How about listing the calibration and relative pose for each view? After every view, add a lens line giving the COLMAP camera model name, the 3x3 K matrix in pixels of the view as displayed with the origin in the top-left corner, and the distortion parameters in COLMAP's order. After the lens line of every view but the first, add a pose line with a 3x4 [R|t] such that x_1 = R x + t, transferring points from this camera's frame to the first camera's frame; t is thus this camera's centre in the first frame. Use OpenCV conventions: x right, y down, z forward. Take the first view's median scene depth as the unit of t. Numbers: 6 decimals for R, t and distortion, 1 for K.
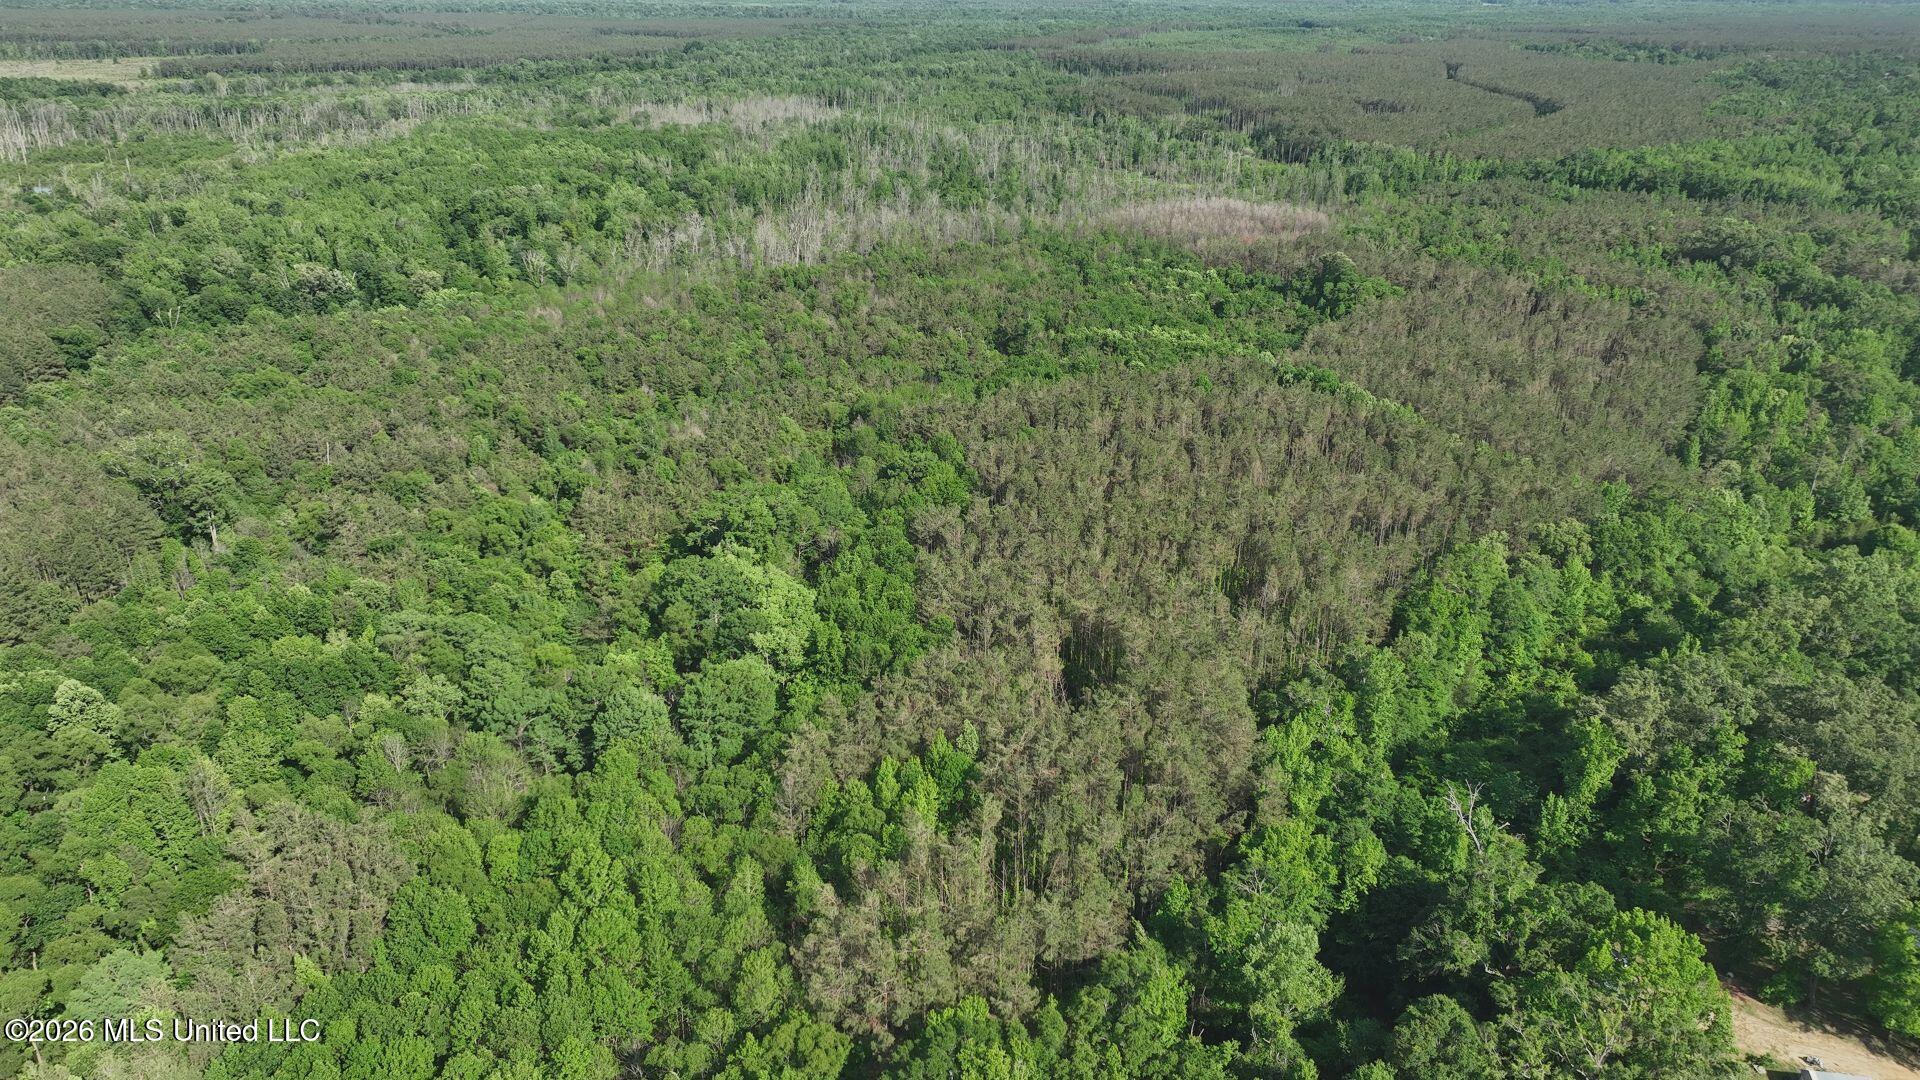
lens RADIAL K [[1343.4, 0, 966.9], [0, 1343.4, 539.6], [0, 0, 1]] dist [-0.000299, 0.015008]
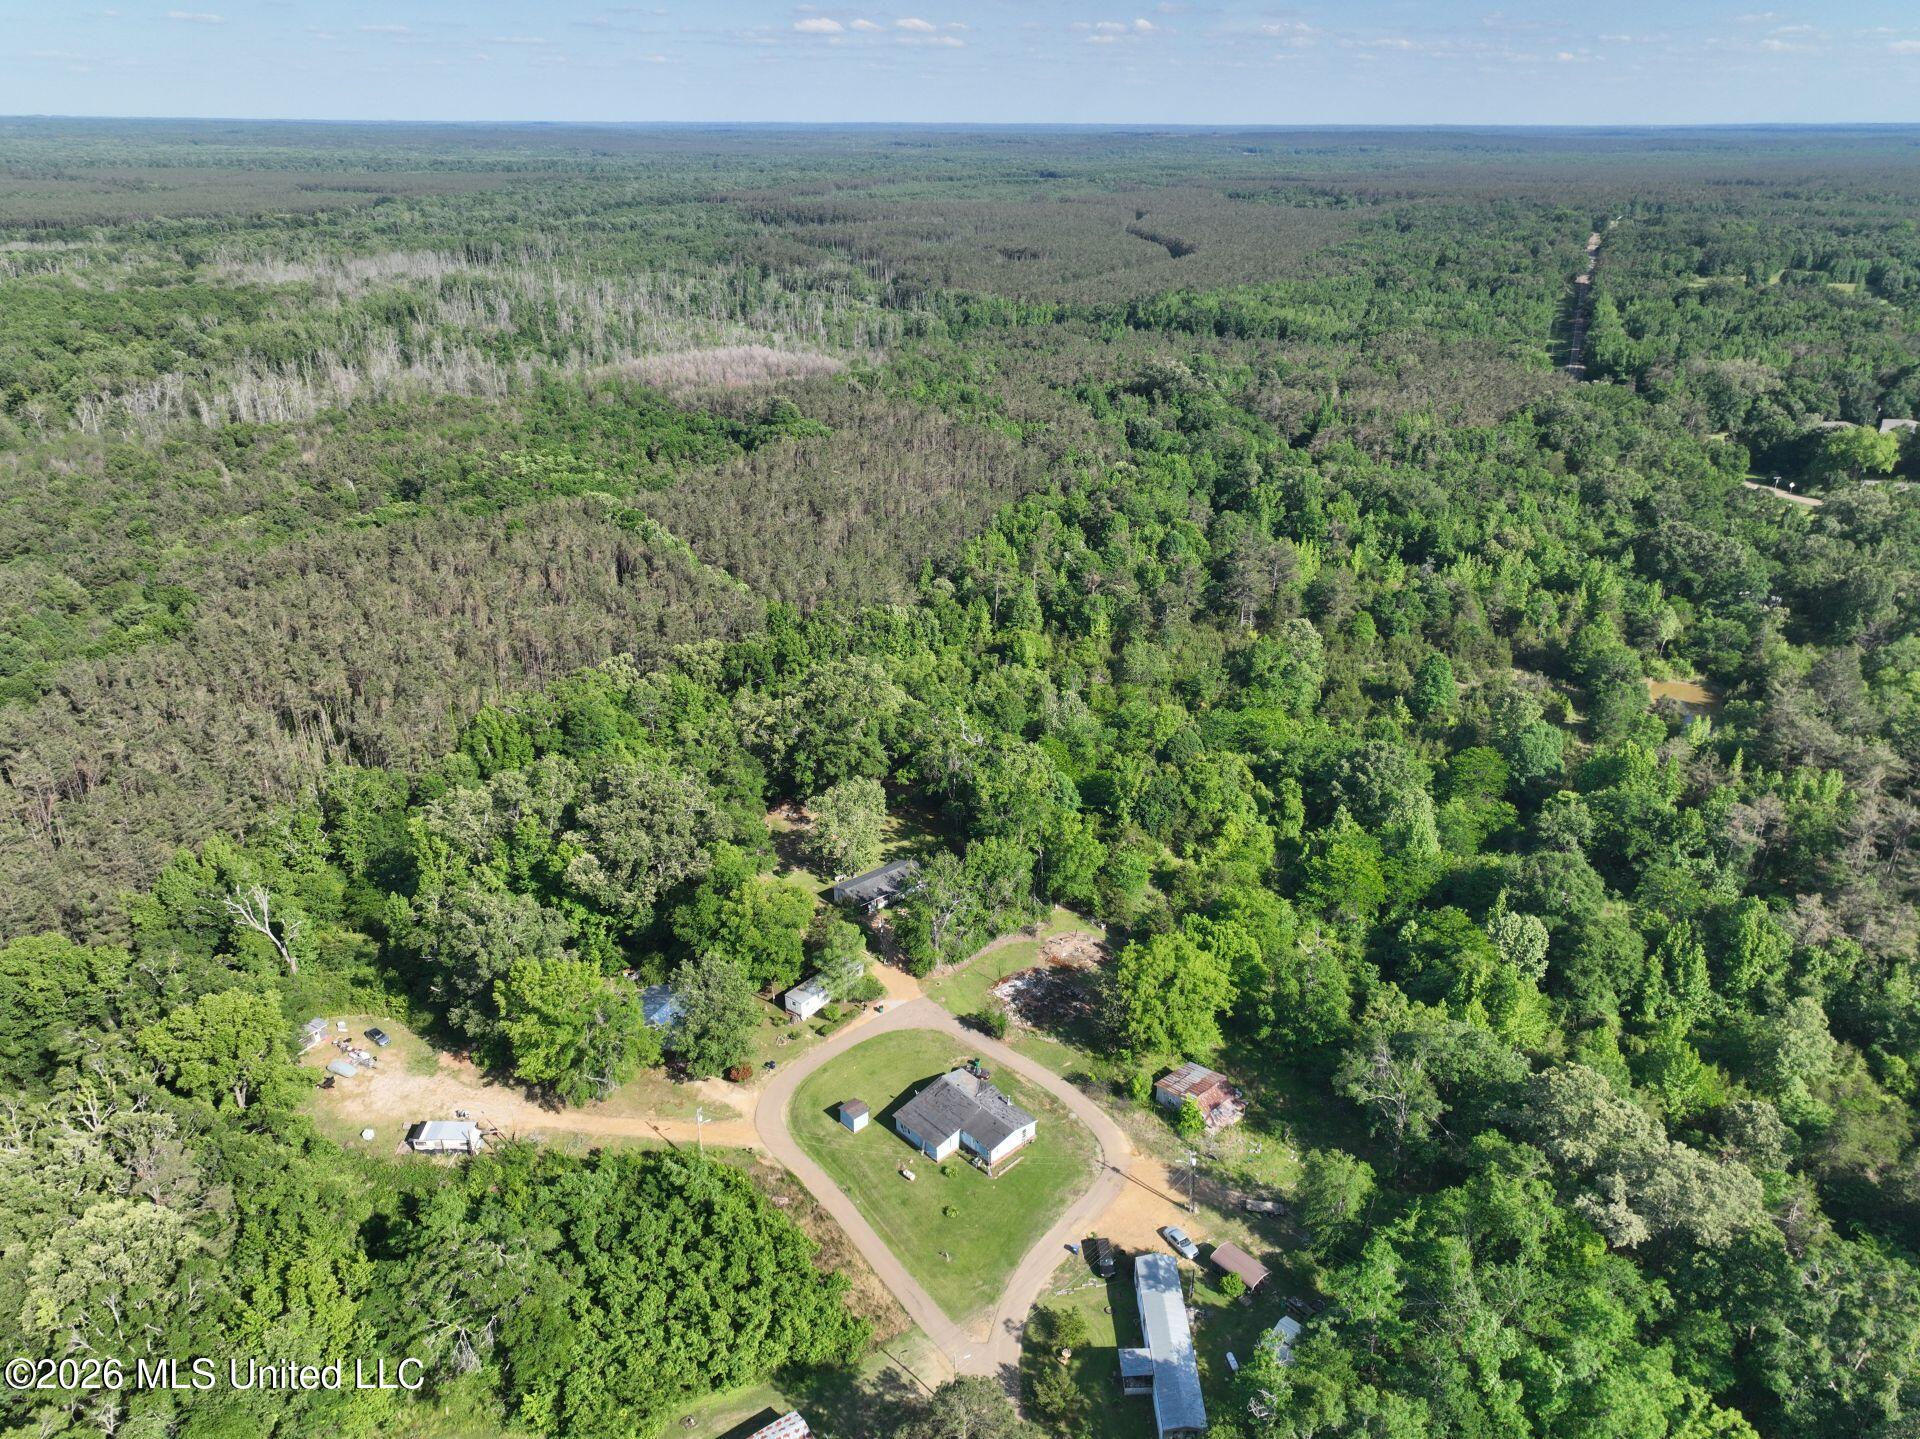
lens RADIAL K [[1345.4, 0, 967.6], [0, 1345.4, 716.4], [0, 0, 1]] dist [-0.002207, 0.019538]
pose [[0.991567, -0.055562, 0.117080, 0.376678], [0.053763, 0.998383, 0.018474, 0.026208], [-0.117917, -0.012024, 0.992951, -0.055797]]
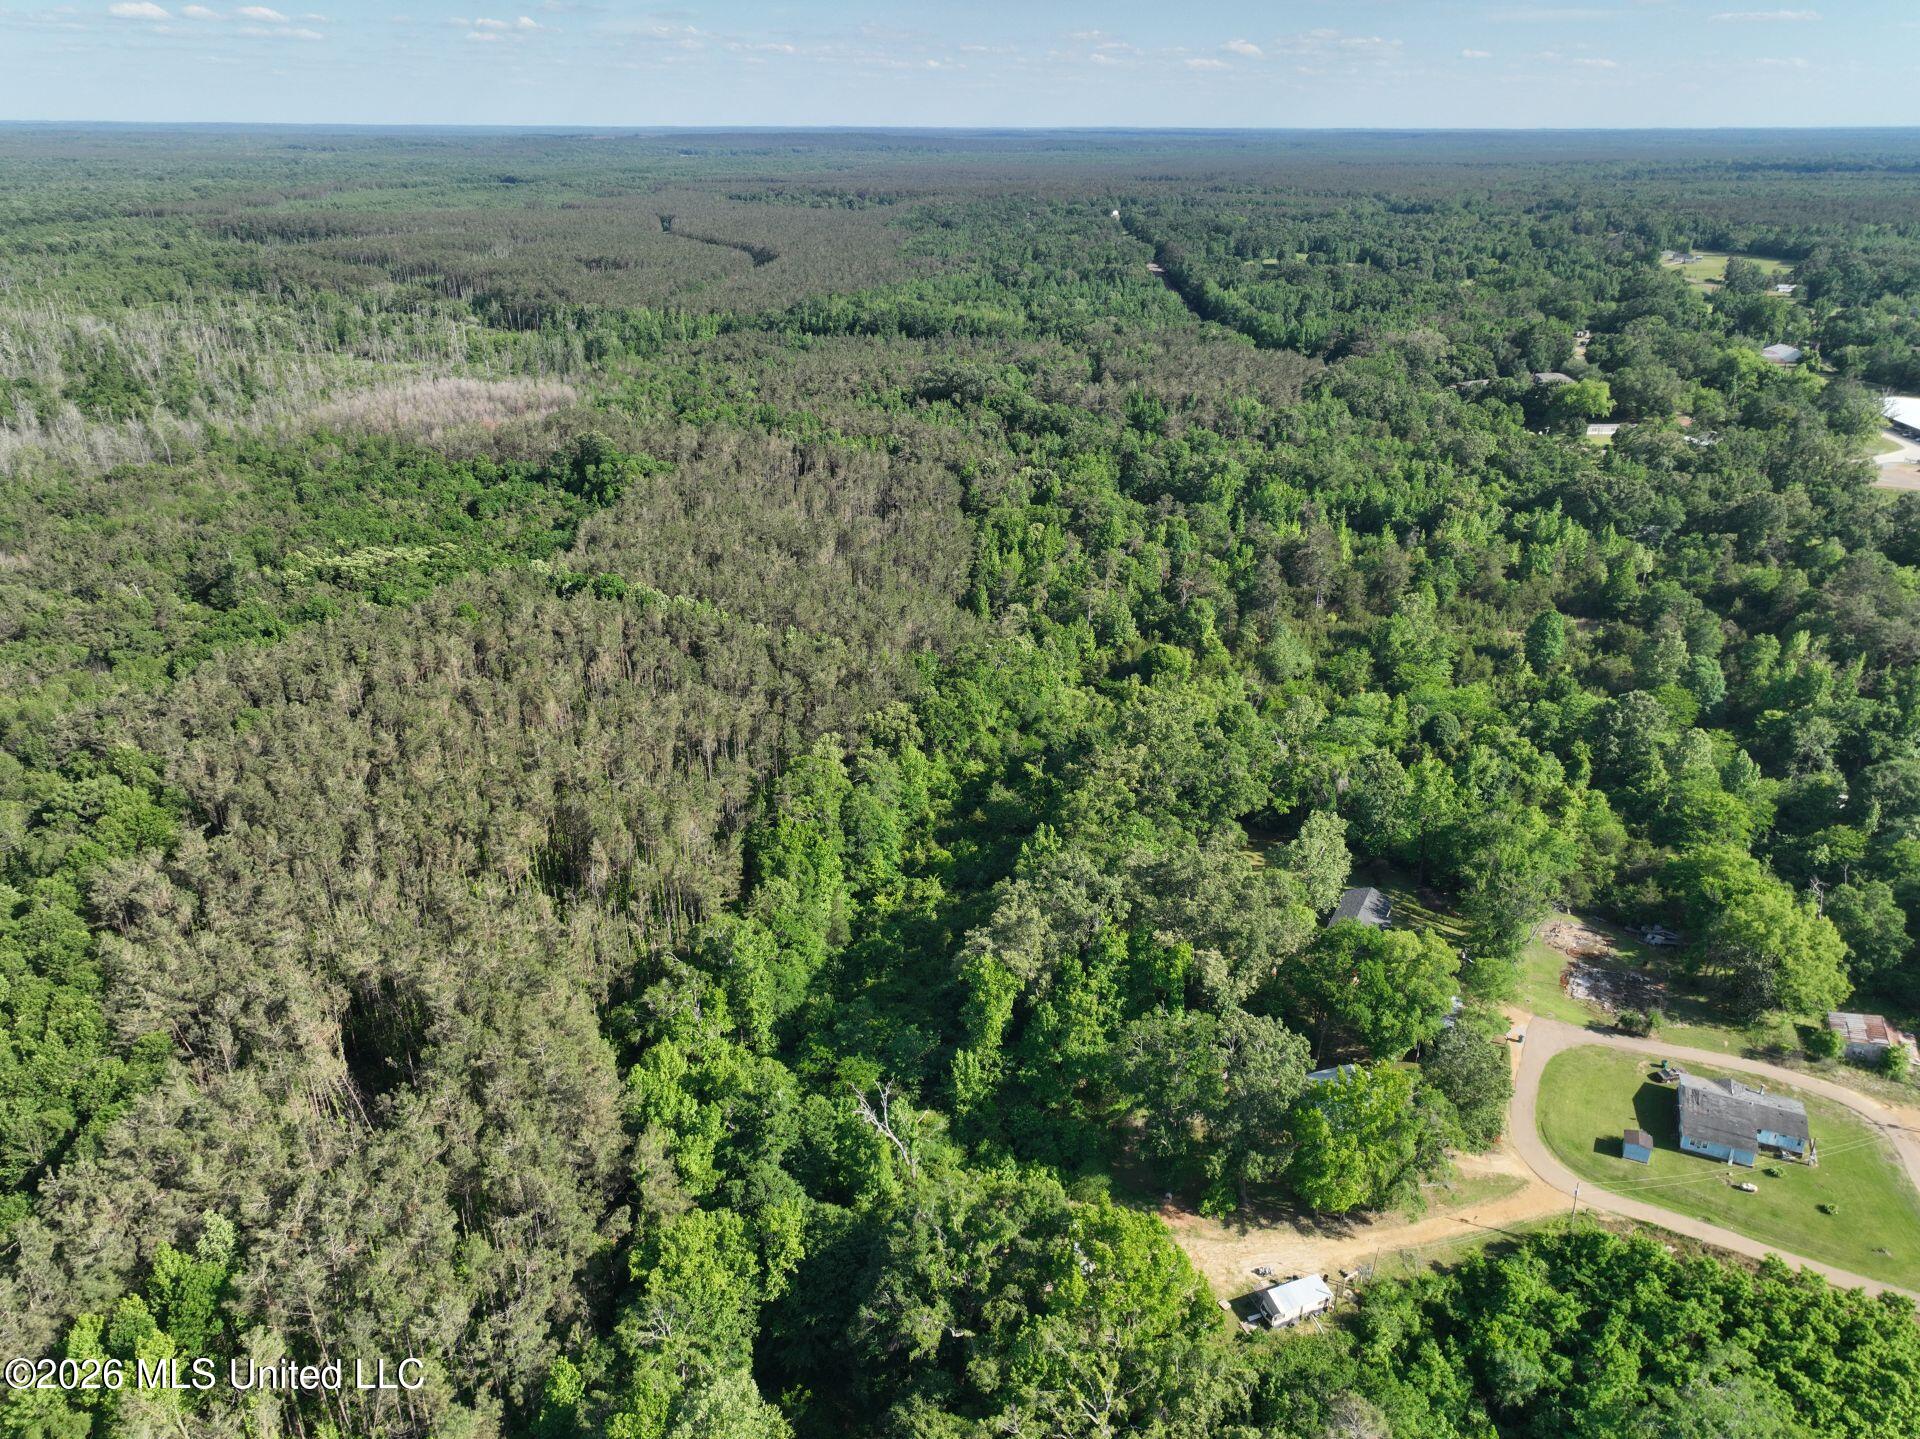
lens RADIAL K [[1345.4, 0, 967.6], [0, 1345.4, 716.4], [0, 0, 1]] dist [-0.002207, 0.019538]
pose [[0.858982, -0.210688, 0.466649, 0.034570], [0.203742, 0.976799, 0.065978, -0.041573], [-0.469723, 0.038402, 0.881978, 0.099254]]
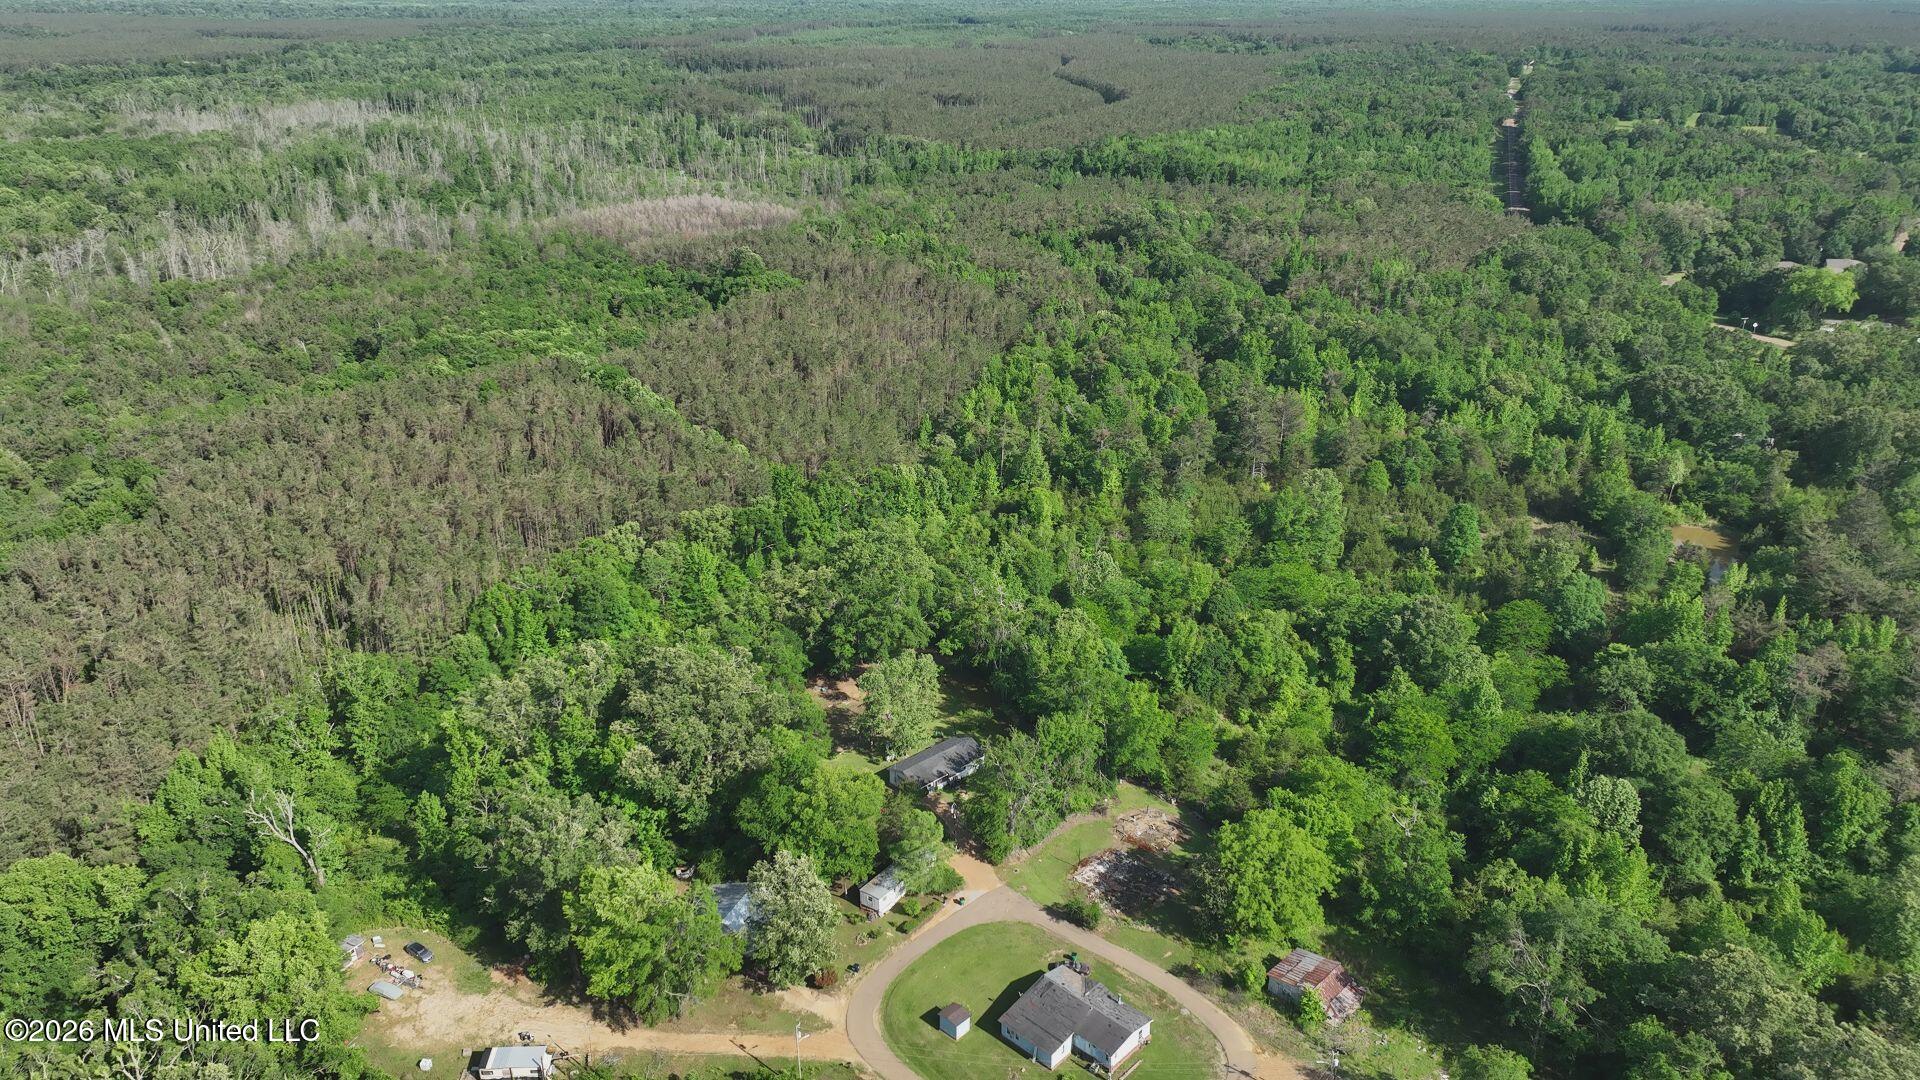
lens RADIAL K [[1343.4, 0, 966.9], [0, 1343.4, 539.6], [0, 0, 1]] dist [-0.000299, 0.015008]
pose [[0.981584, -0.076394, 0.175092, 0.327402], [0.076124, 0.997064, 0.008269, 0.012100], [-0.175210, 0.005212, 0.984517, -0.024334]]
